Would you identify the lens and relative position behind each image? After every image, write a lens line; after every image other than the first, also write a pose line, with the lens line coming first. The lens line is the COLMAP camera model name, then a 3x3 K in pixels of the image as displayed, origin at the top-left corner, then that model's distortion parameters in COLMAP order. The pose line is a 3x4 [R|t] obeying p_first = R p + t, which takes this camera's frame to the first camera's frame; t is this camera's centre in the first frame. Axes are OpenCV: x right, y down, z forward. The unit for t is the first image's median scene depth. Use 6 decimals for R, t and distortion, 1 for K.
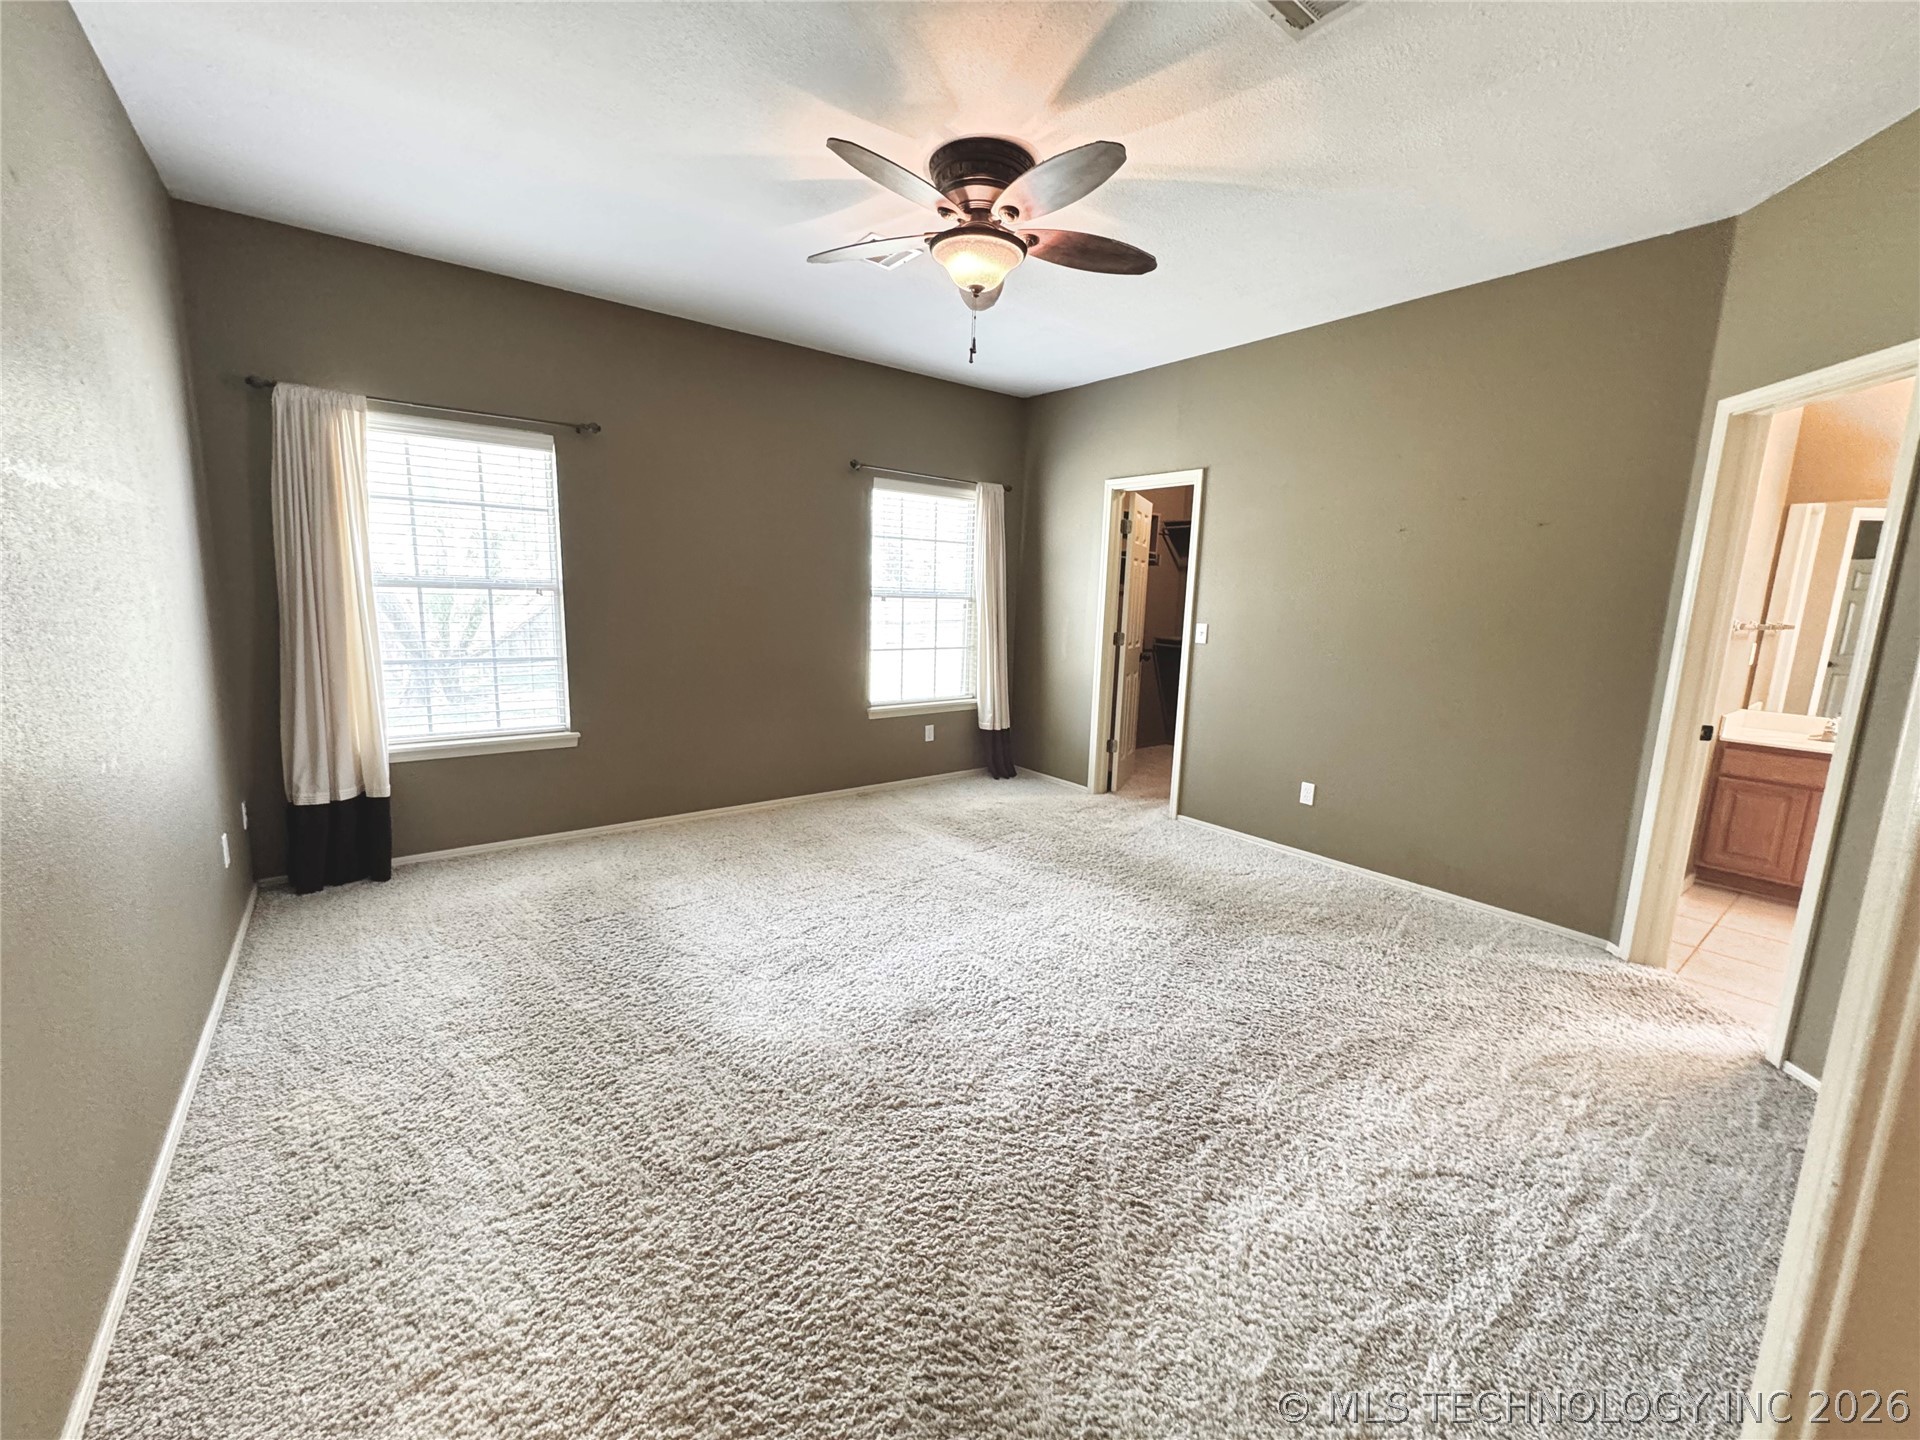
lens RADIAL K [[772.8, 0, 960.0], [0, 772.8, 720.0], [0, 0, 1]] dist [0.000626, 0.000029]
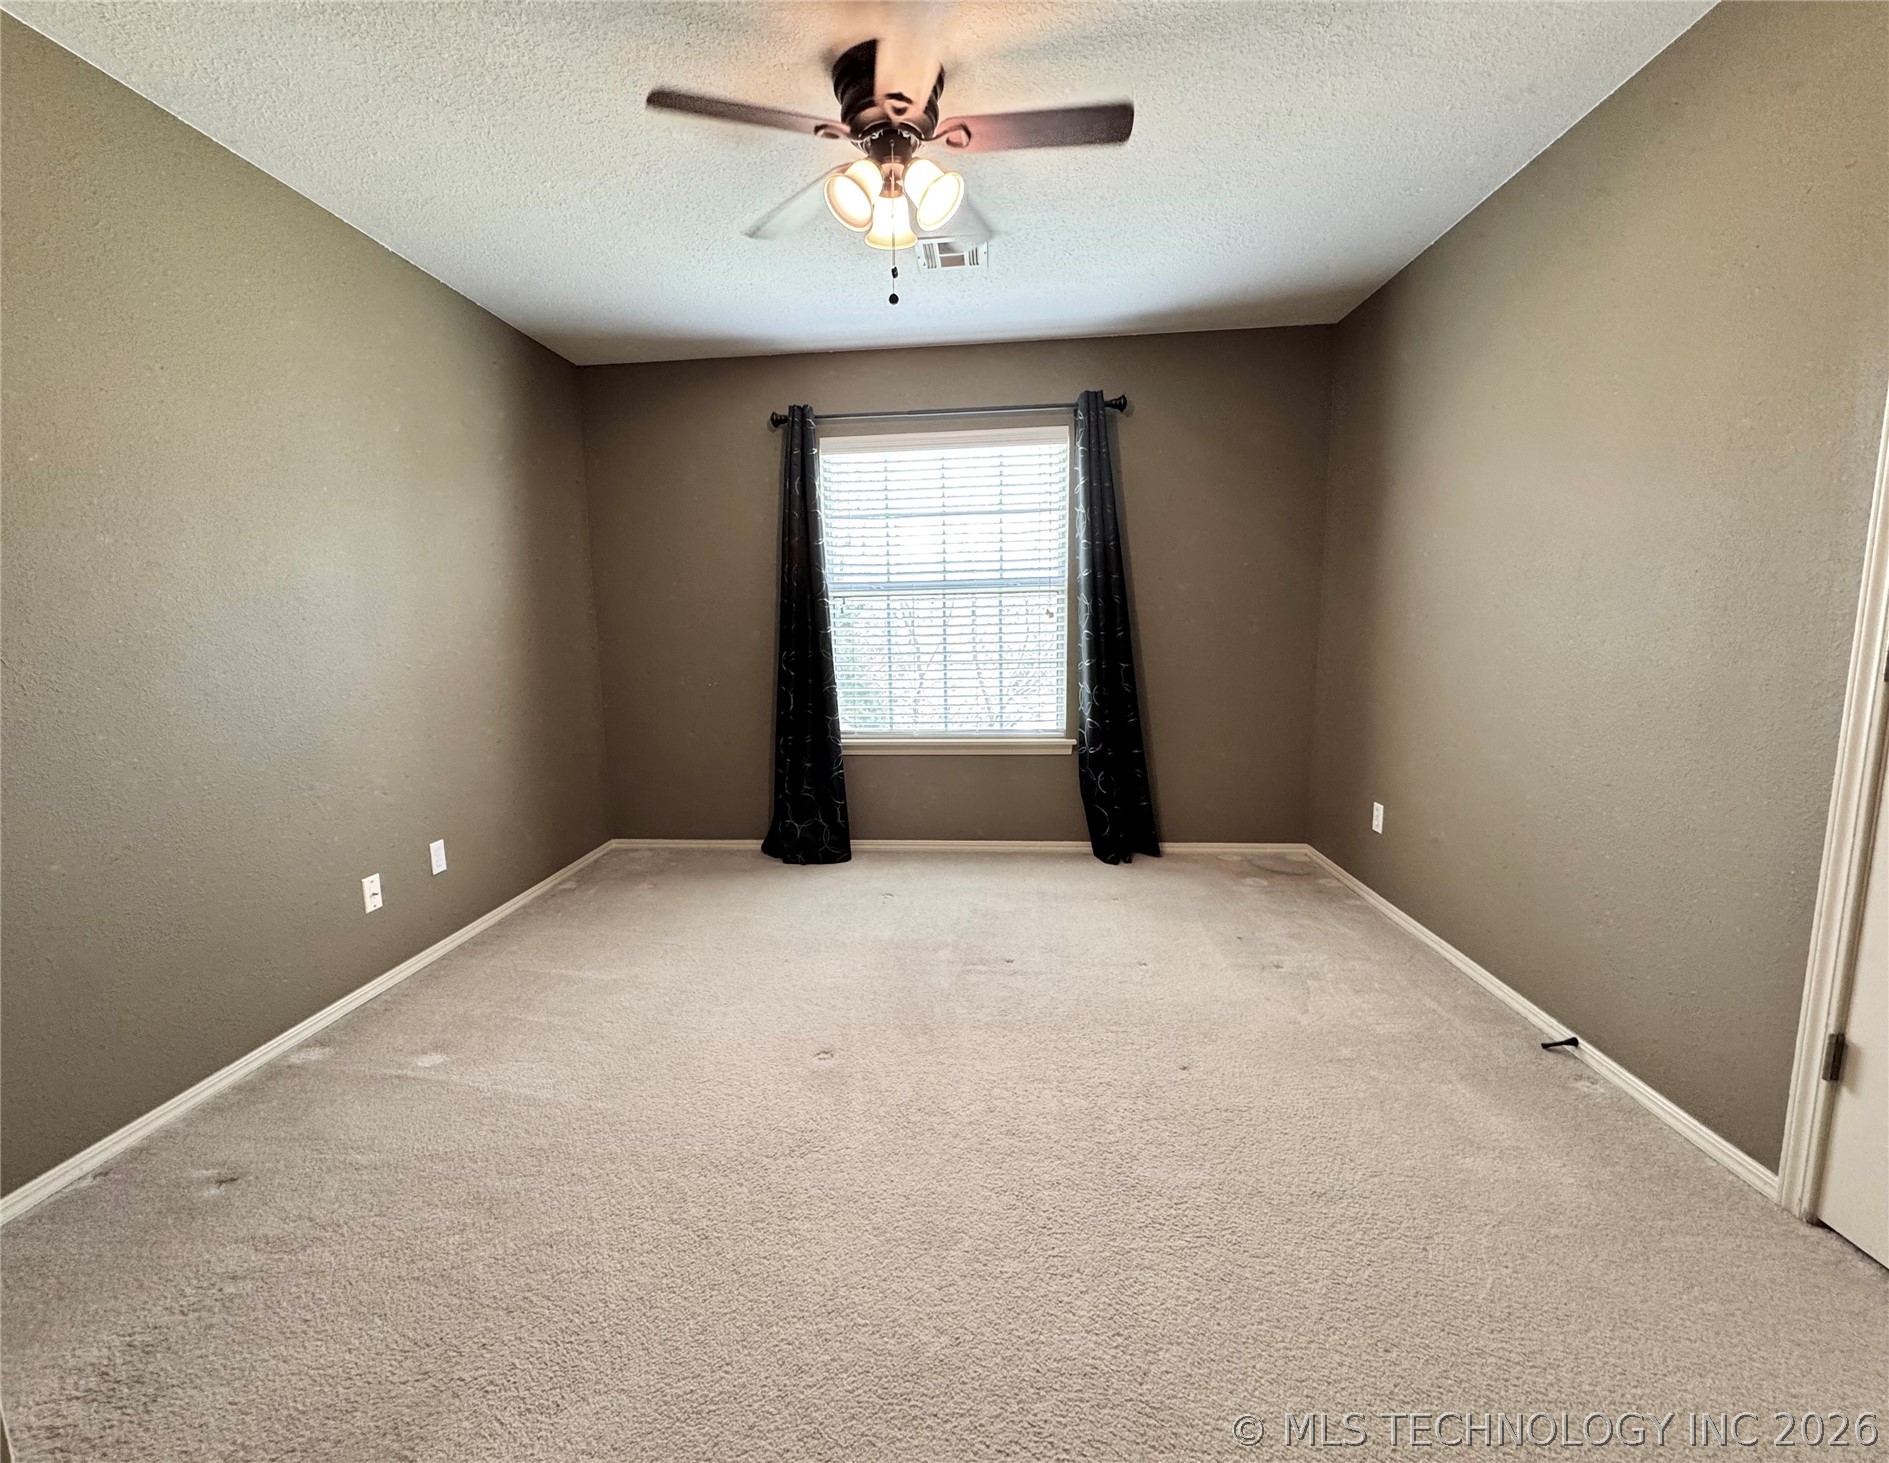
lens RADIAL K [[896.3, 0, 944.5], [0, 896.3, 731.5], [0, 0, 1]] dist [-0.000180, -0.000011]
pose [[0.707921, 0.066044, -0.703197, 0.486580], [-0.064203, 0.997514, 0.029052, -0.046046], [0.703367, 0.024581, 0.710401, 0.355590]]
